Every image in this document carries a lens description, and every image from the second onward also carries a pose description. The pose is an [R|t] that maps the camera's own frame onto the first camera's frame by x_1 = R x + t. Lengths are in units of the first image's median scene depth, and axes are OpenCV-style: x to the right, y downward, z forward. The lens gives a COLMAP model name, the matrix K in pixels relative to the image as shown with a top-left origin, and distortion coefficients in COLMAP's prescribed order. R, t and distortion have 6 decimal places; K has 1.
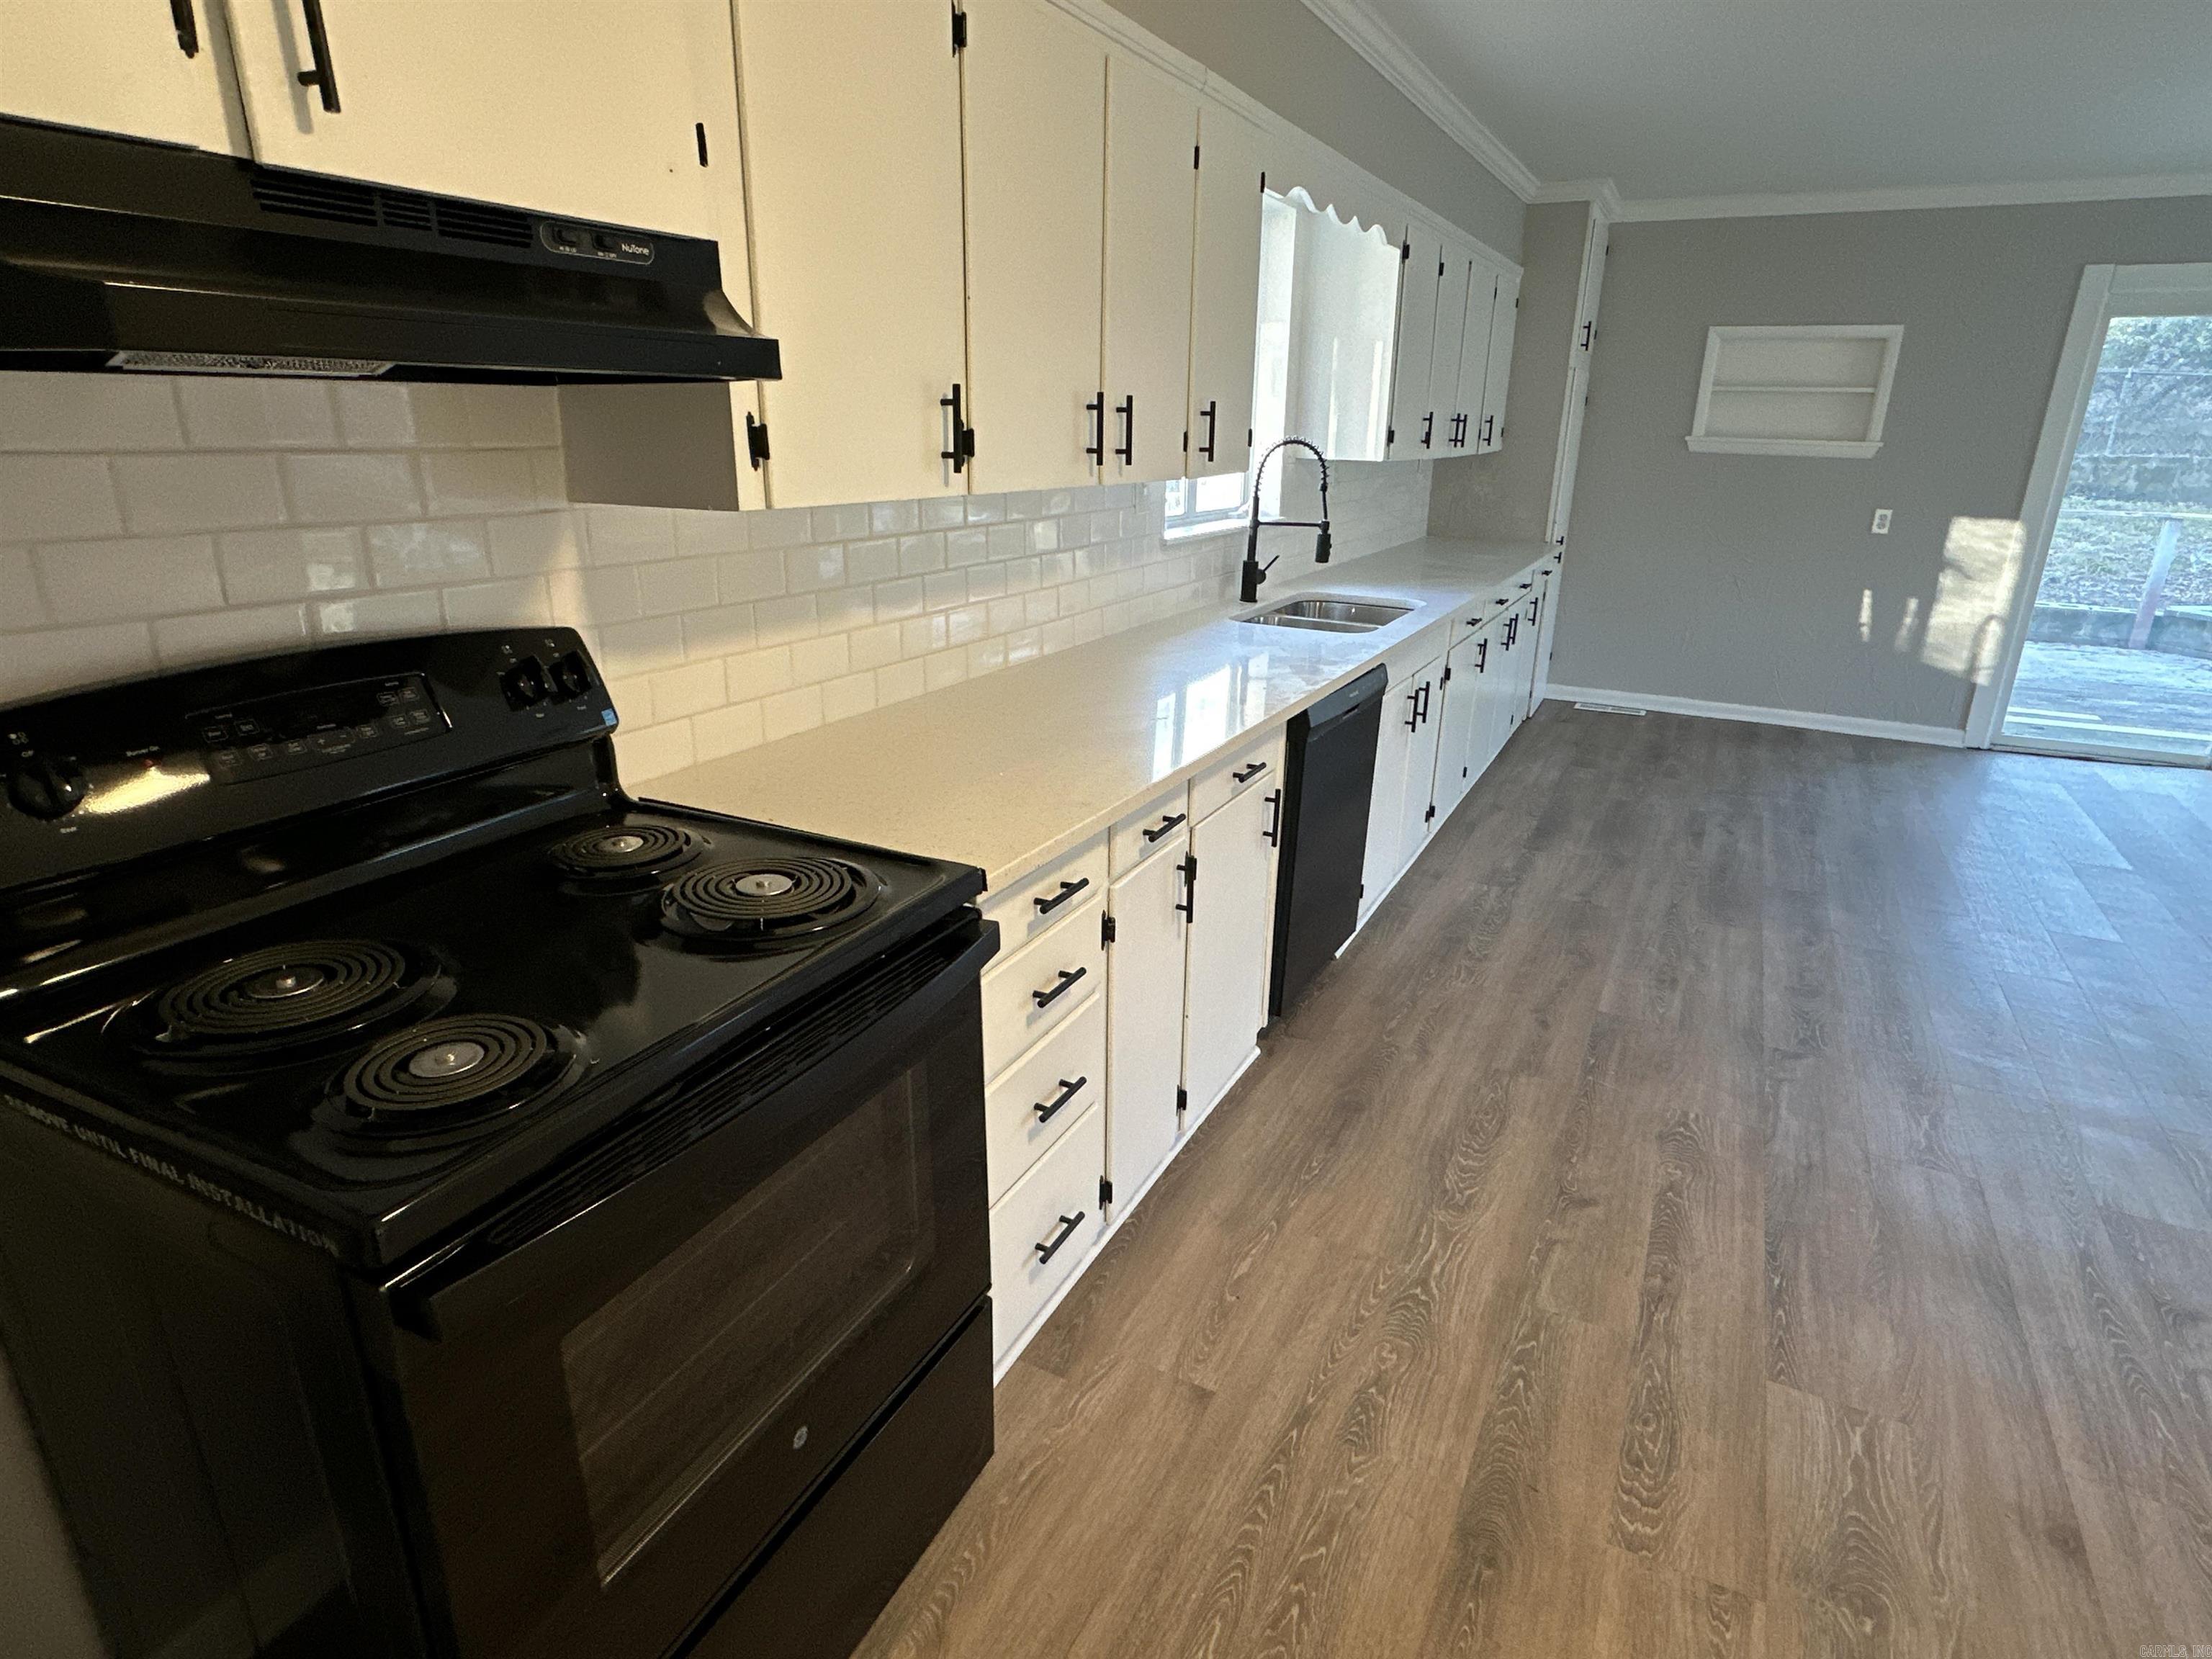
lens RADIAL K [[1197.4, 0, 1104.0], [0, 1197.4, 828.5], [0, 0, 1]] dist [-0.003058, 0.001189]
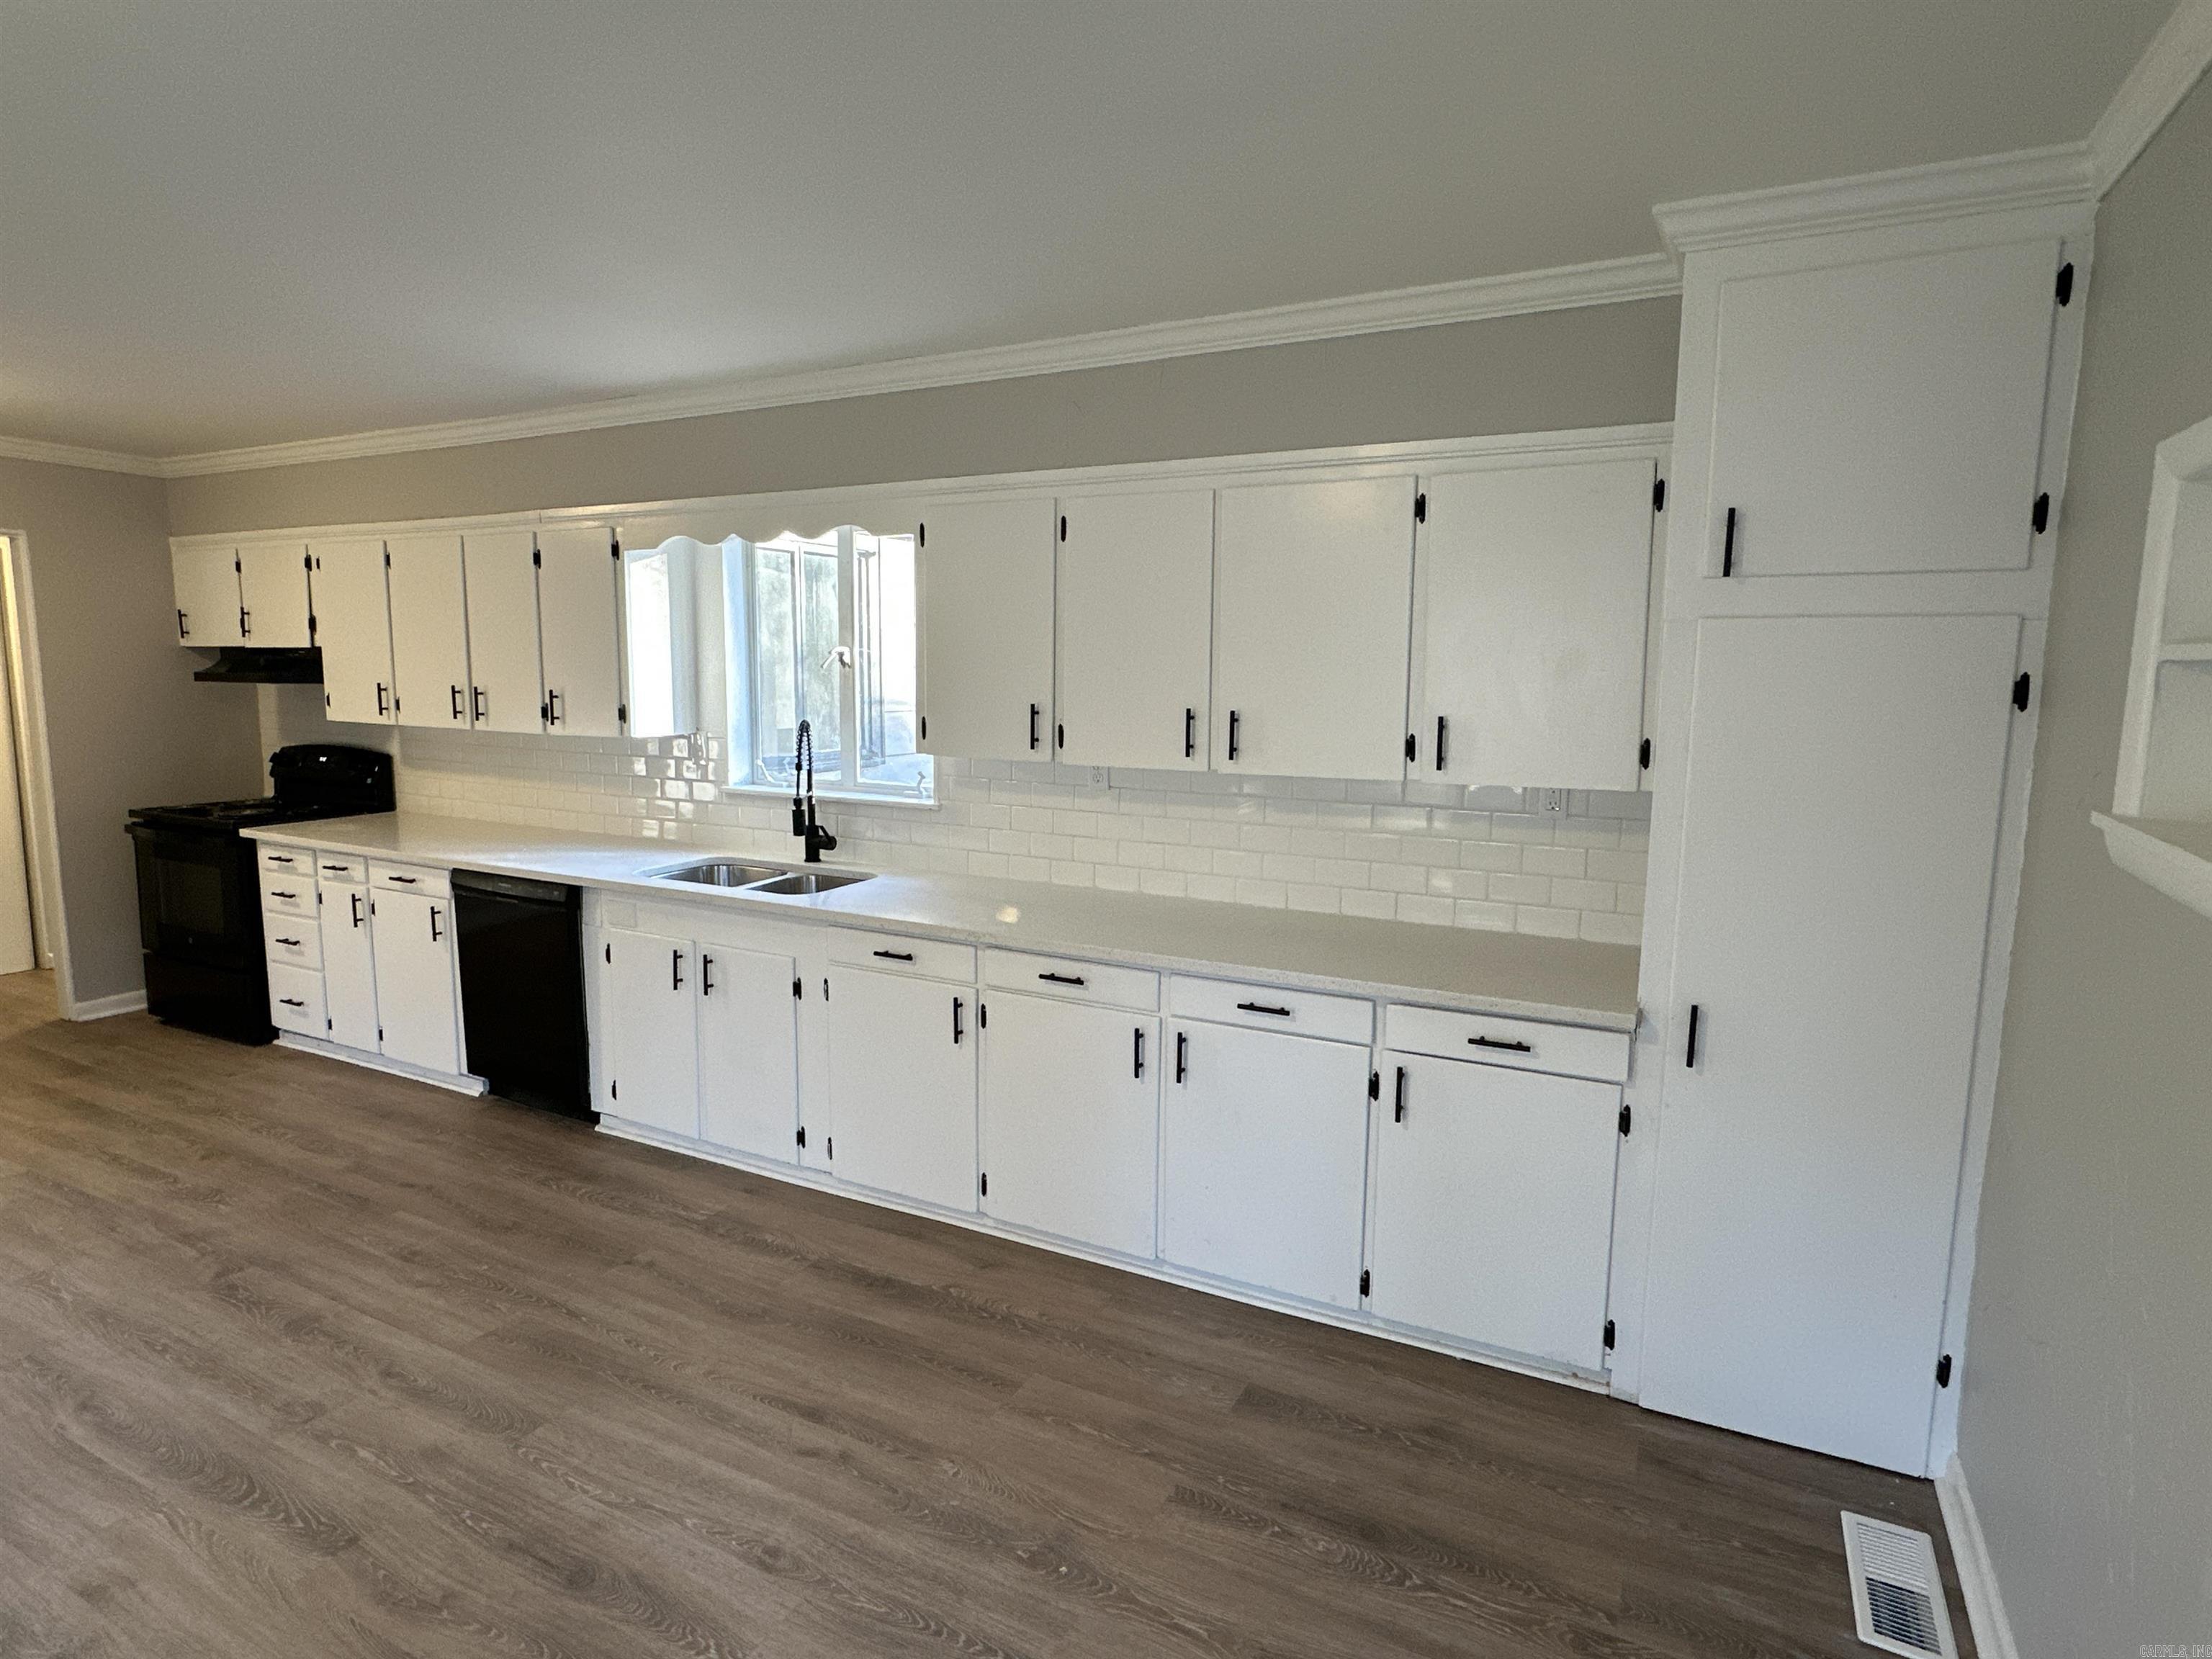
lens RADIAL K [[1200.4, 0, 1102.6], [0, 1200.4, 828.8], [0, 0, 1]] dist [-0.003318, 0.001678]
pose [[-0.003329, 0.120187, -0.992746, 1.339552], [-0.335466, 0.935089, 0.114332, -0.477889], [0.942046, 0.333413, 0.037206, 1.322782]]
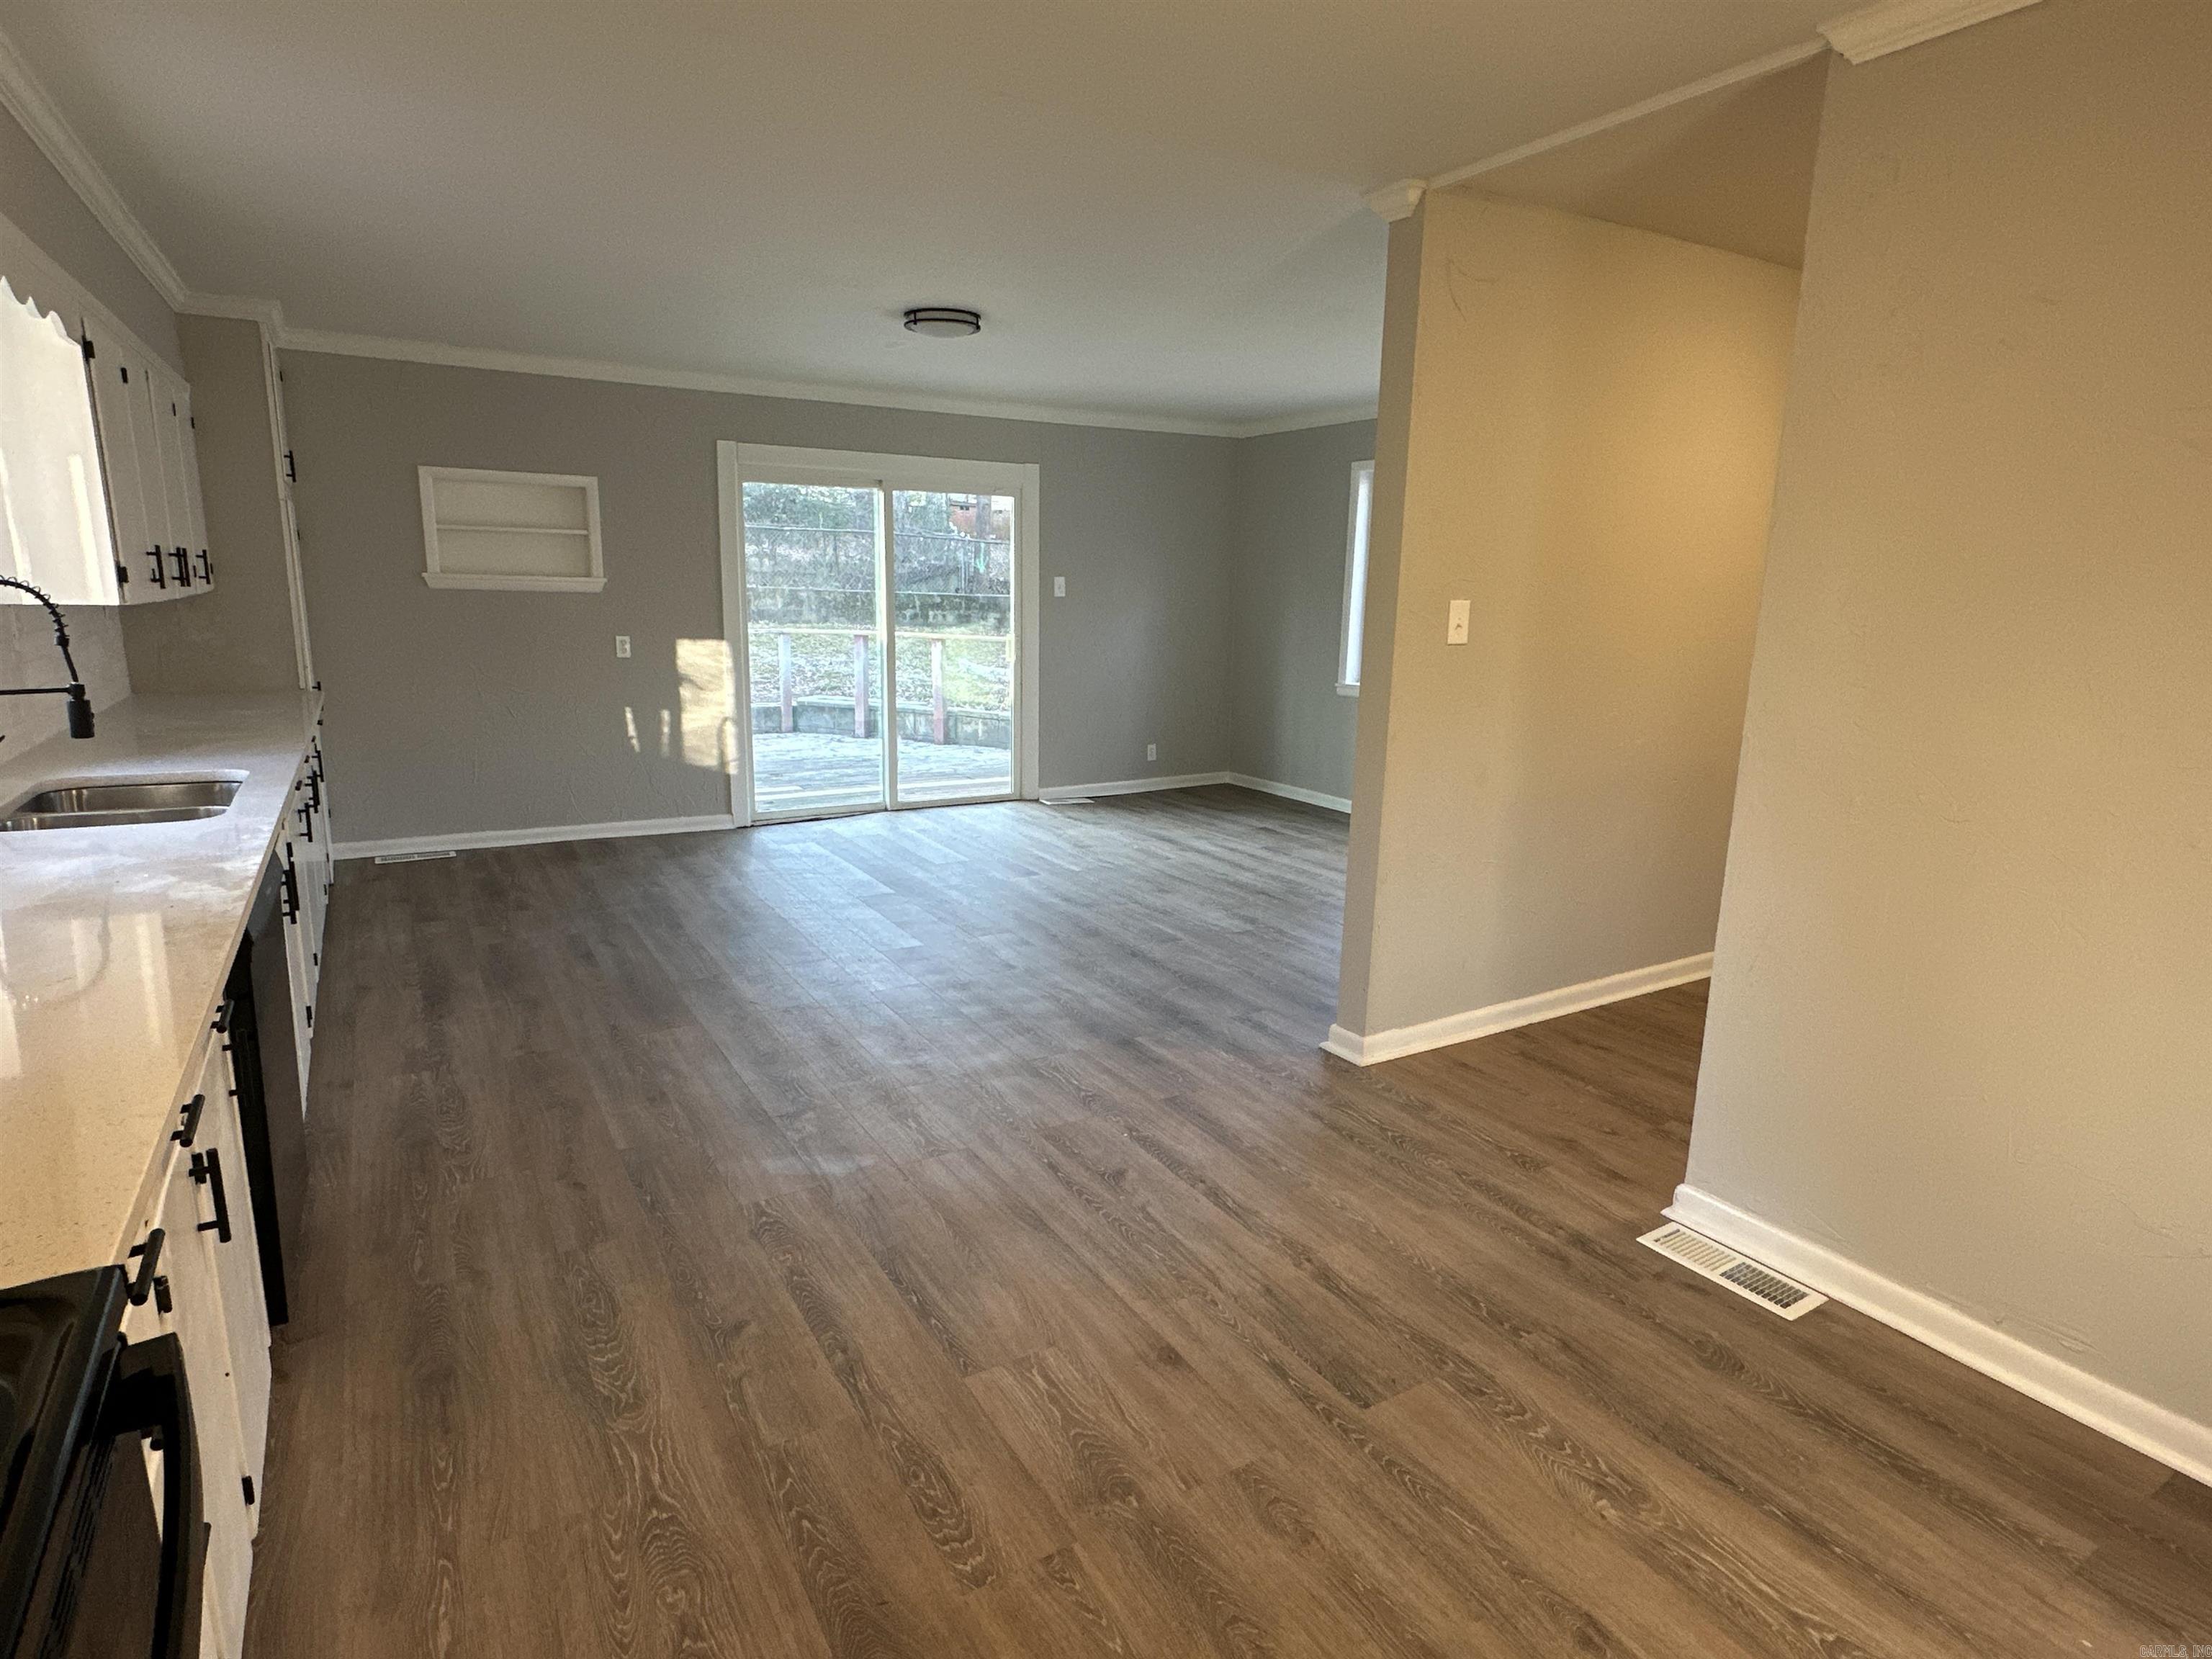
lens RADIAL K [[1197.4, 0, 1104.0], [0, 1197.4, 828.5], [0, 0, 1]] dist [-0.003058, 0.001189]
pose [[0.523083, -0.178804, 0.833314, -0.129373], [0.265430, 0.963297, 0.040080, -0.030140], [-0.809896, 0.200222, 0.551344, 0.086613]]
